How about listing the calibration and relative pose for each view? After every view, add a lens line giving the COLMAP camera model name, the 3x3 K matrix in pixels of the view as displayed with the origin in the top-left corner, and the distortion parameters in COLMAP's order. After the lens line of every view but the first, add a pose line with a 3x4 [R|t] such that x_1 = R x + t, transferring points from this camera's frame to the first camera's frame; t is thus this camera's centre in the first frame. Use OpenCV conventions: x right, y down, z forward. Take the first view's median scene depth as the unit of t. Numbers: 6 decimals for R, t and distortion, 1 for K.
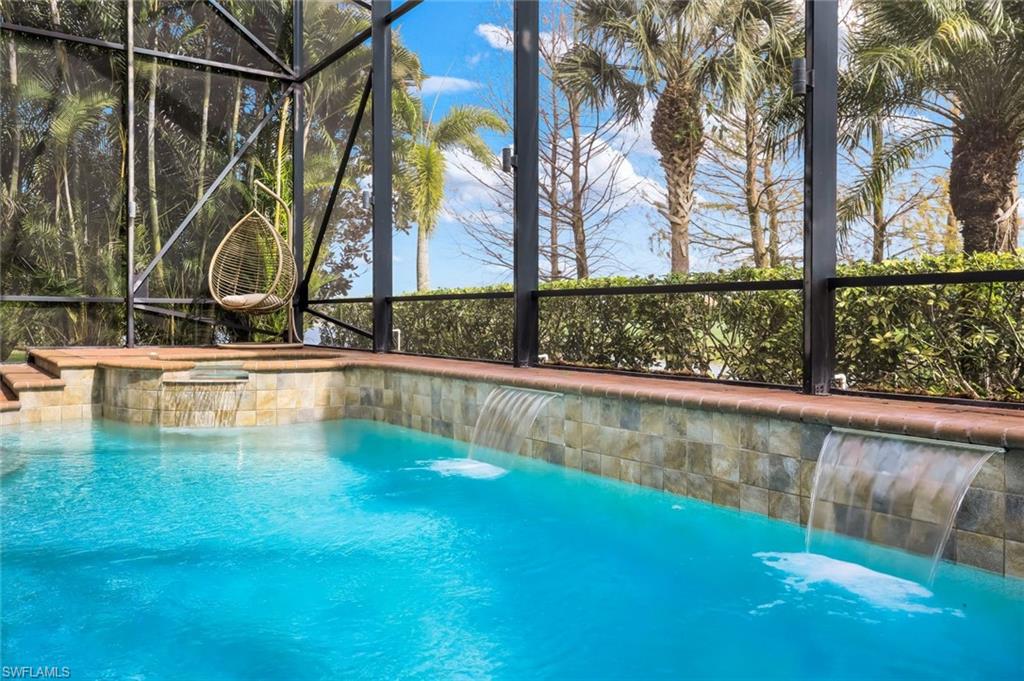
lens RADIAL K [[797.3, 0, 512.0], [0, 797.3, 340.5], [0, 0, 1]] dist [0.001142, 0.001744]
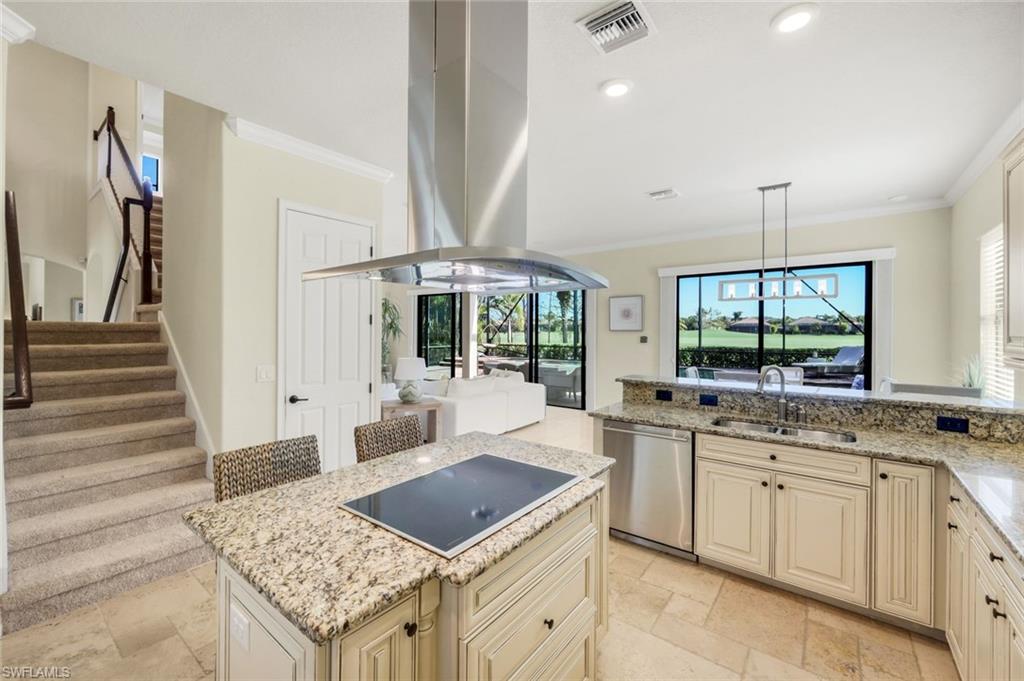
lens RADIAL K [[422.4, 0, 515.5], [0, 422.4, 330.5], [0, 0, 1]] dist [0.001120, 0.000092]
pose [[0.951979, 0.000091, 0.306165, -1.676196], [0.007603, 0.999685, -0.023938, -0.140553], [-0.306070, 0.025117, 0.951678, -2.212819]]
